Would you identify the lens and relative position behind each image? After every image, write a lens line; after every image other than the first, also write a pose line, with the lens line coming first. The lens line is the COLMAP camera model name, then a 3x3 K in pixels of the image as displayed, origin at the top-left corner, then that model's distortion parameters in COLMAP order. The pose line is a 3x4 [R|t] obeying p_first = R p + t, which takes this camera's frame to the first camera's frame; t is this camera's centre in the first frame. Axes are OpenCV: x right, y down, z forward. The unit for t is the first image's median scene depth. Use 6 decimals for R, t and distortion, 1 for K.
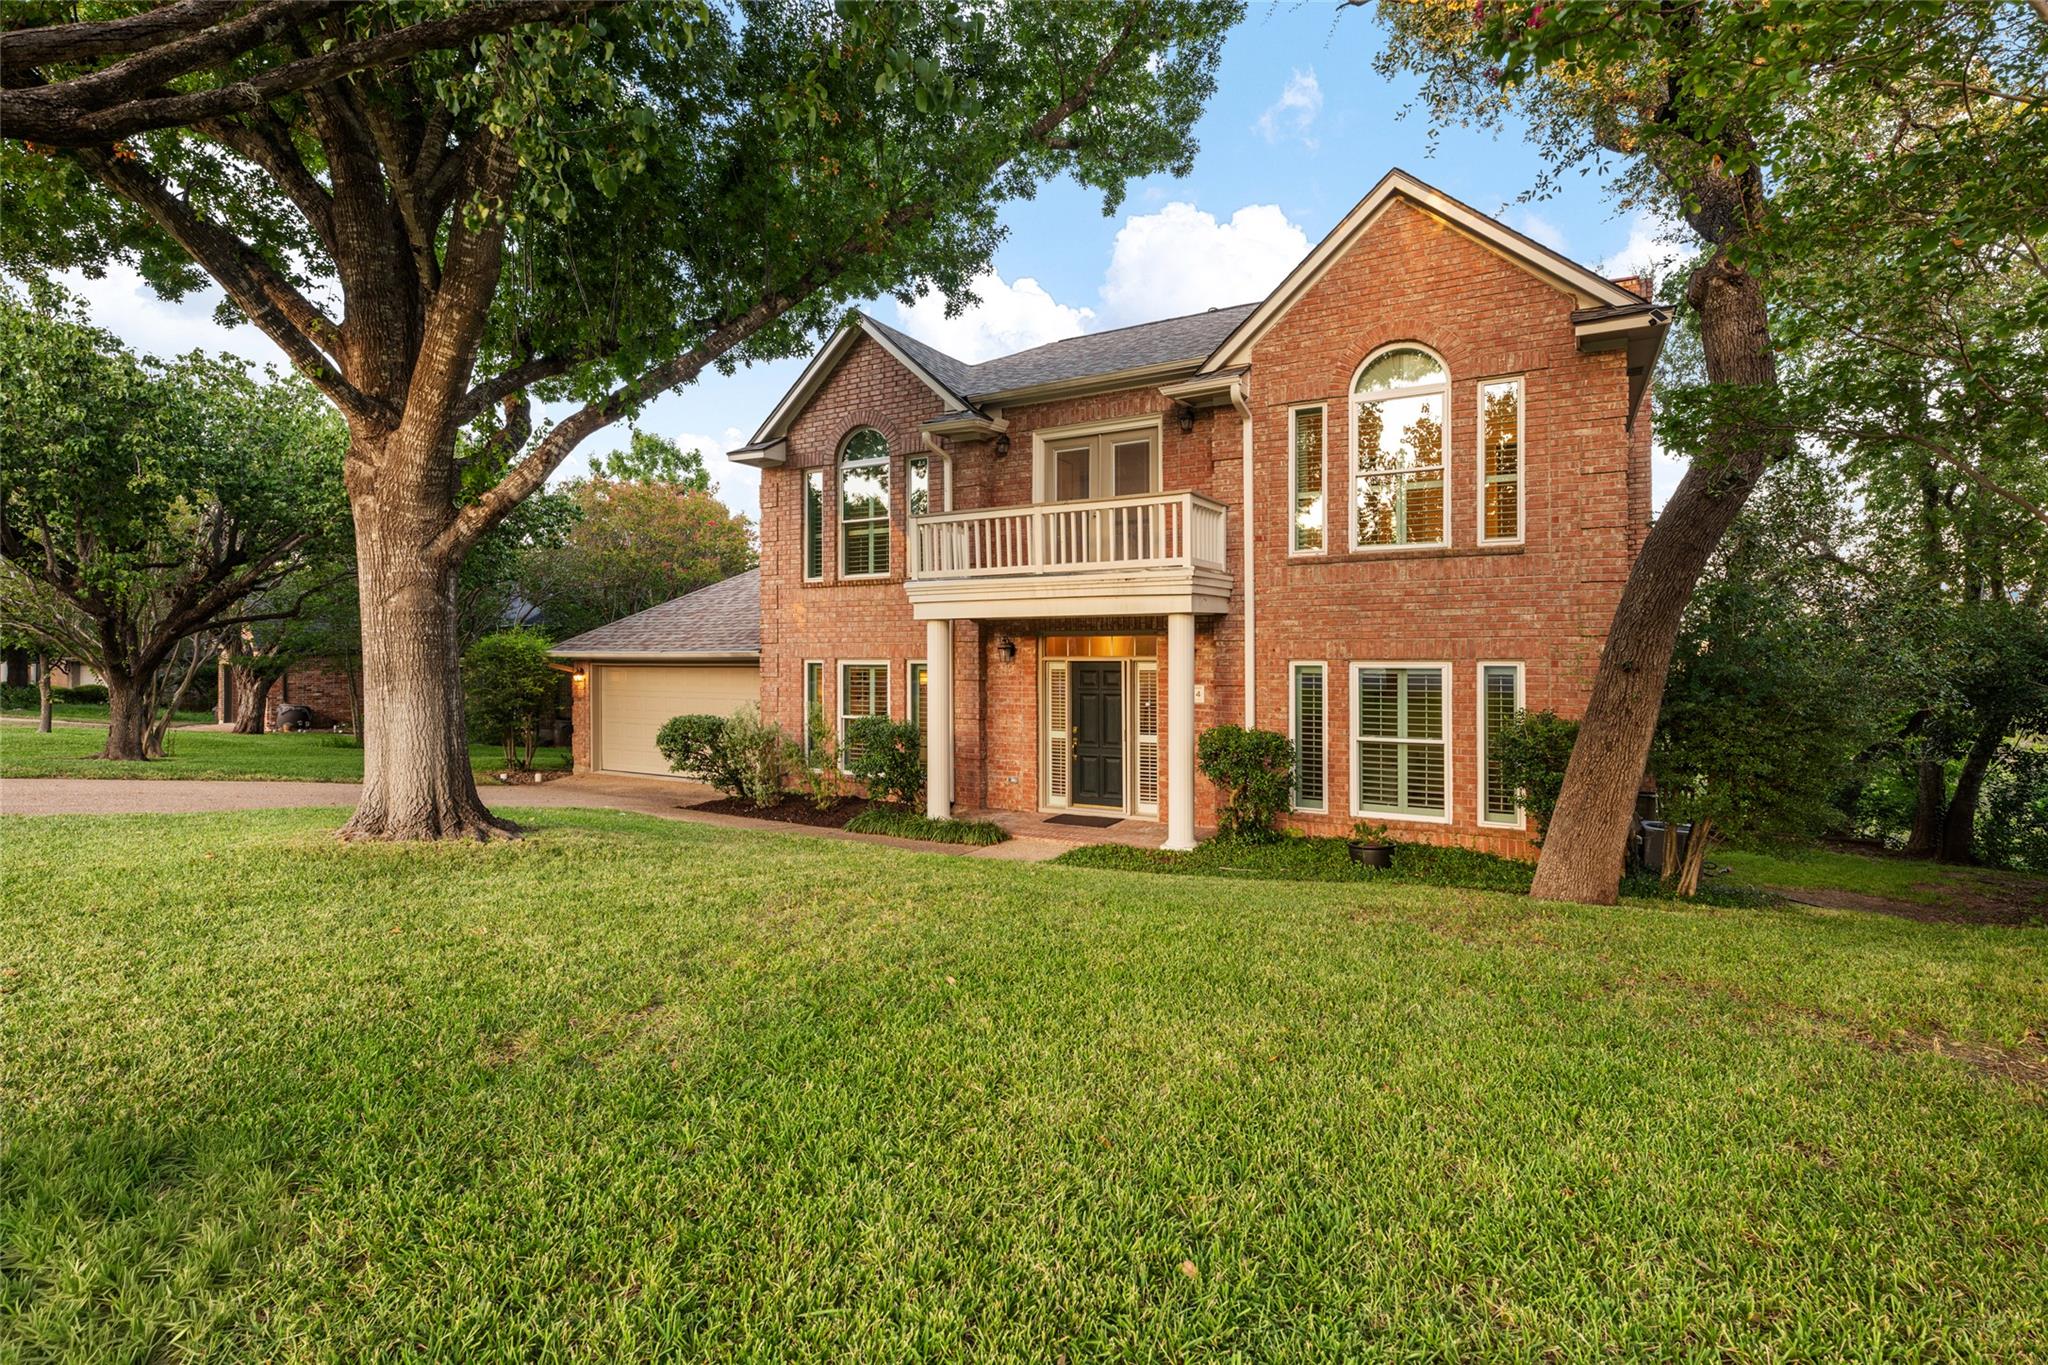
lens RADIAL K [[812.9, 0, 1041.0], [0, 812.9, 676.6], [0, 0, 1]] dist [-0.000324, 0.000003]
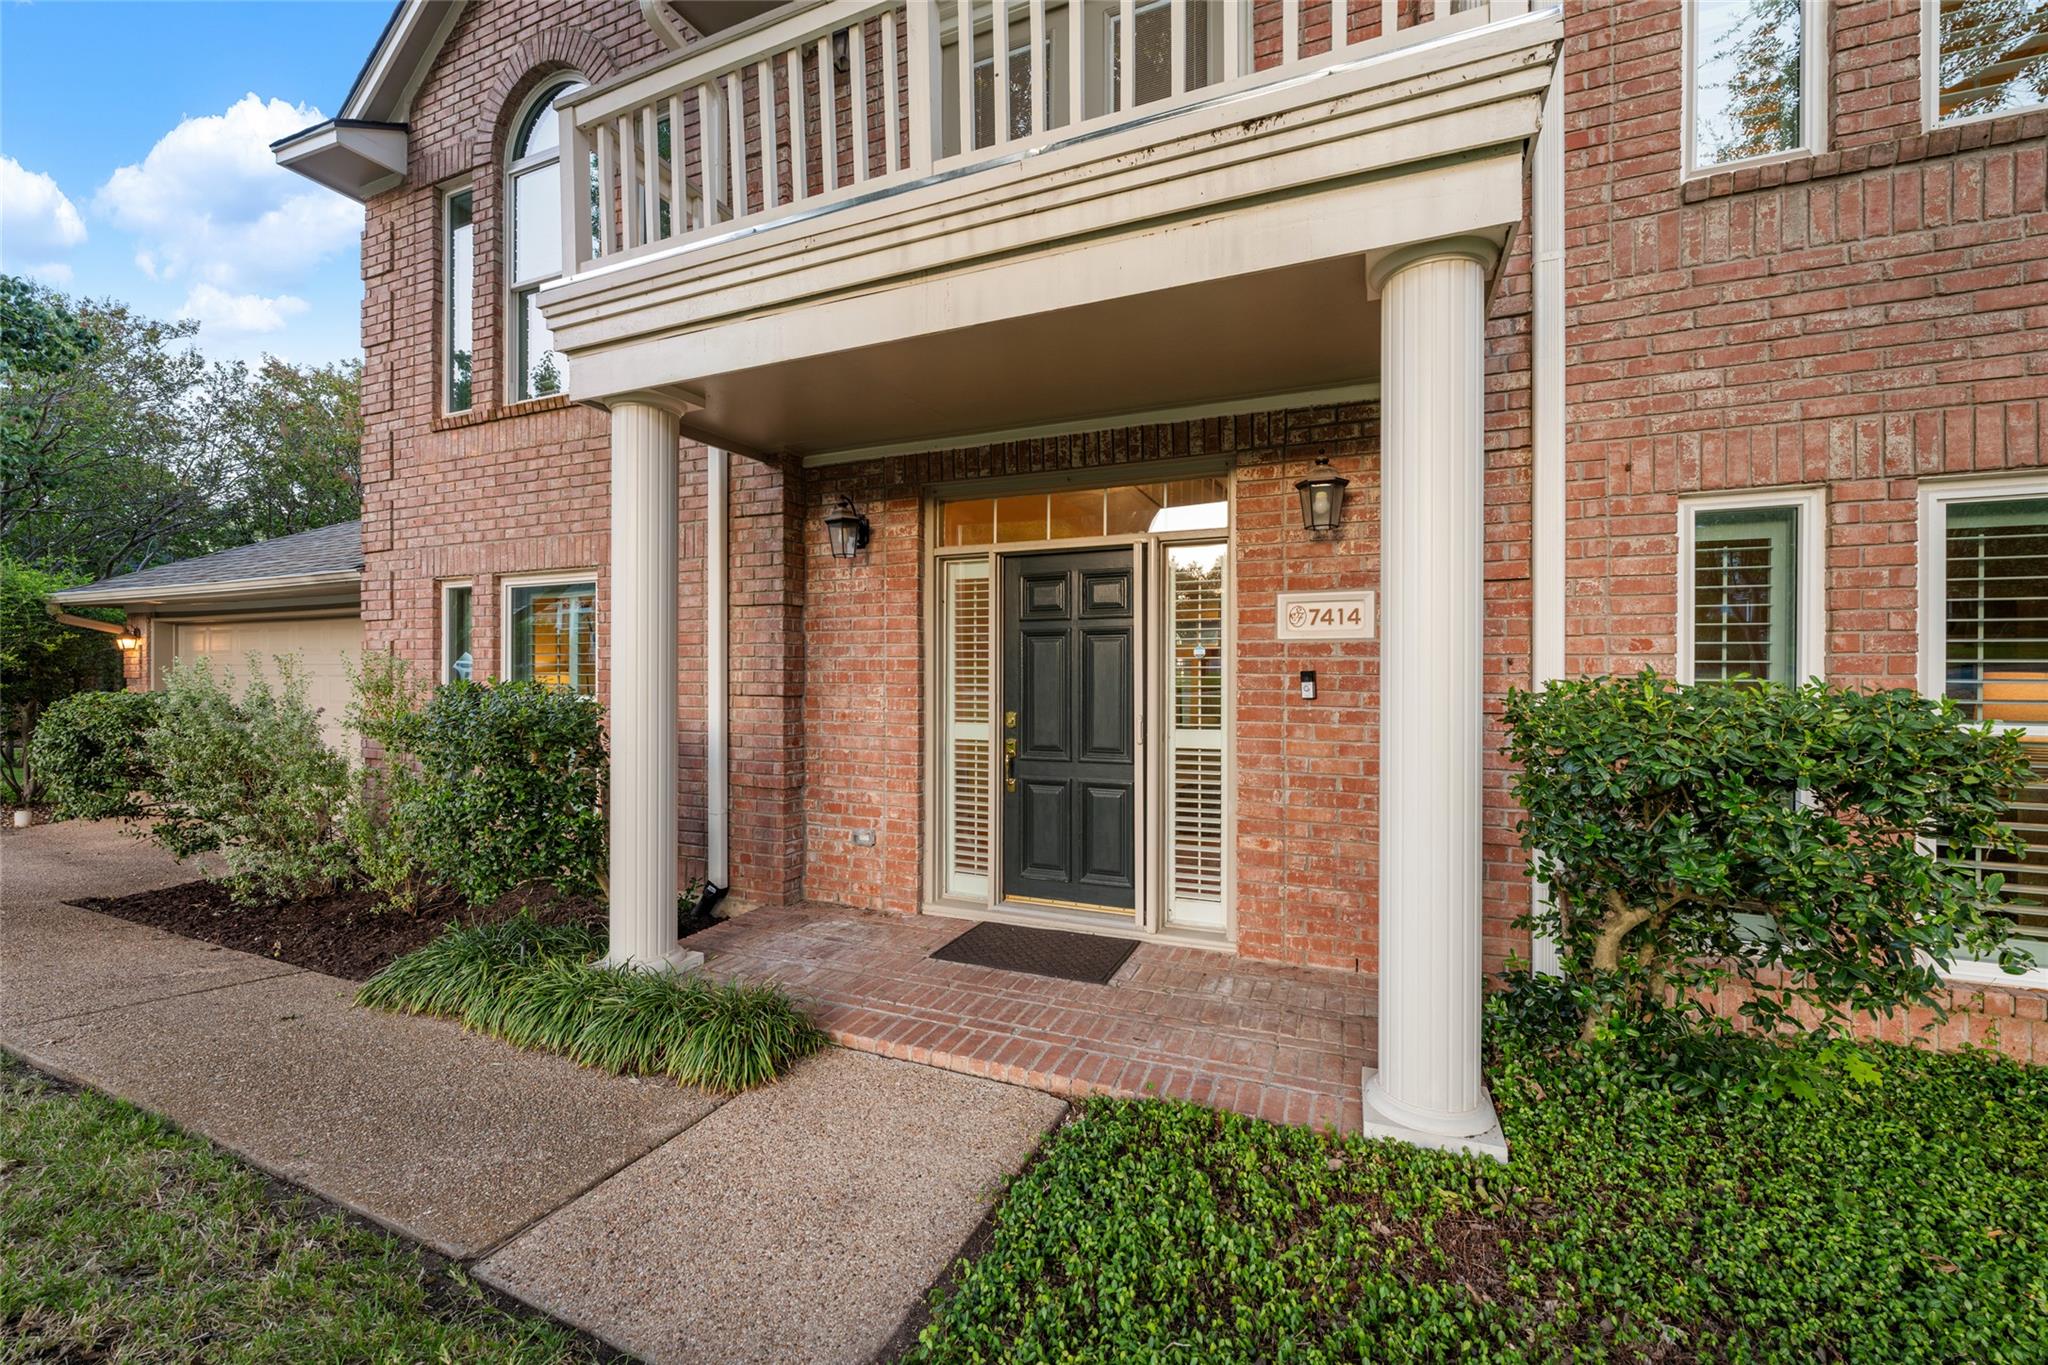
lens RADIAL K [[812.9, 0, 1026.0], [0, 812.9, 702.4], [0, 0, 1]] dist [-0.000324, 0.000003]
pose [[0.994219, 0.006805, 0.107159, 0.004138], [-0.007950, 0.999916, 0.010258, 0.051755], [-0.107080, -0.011050, 0.994189, 0.573720]]
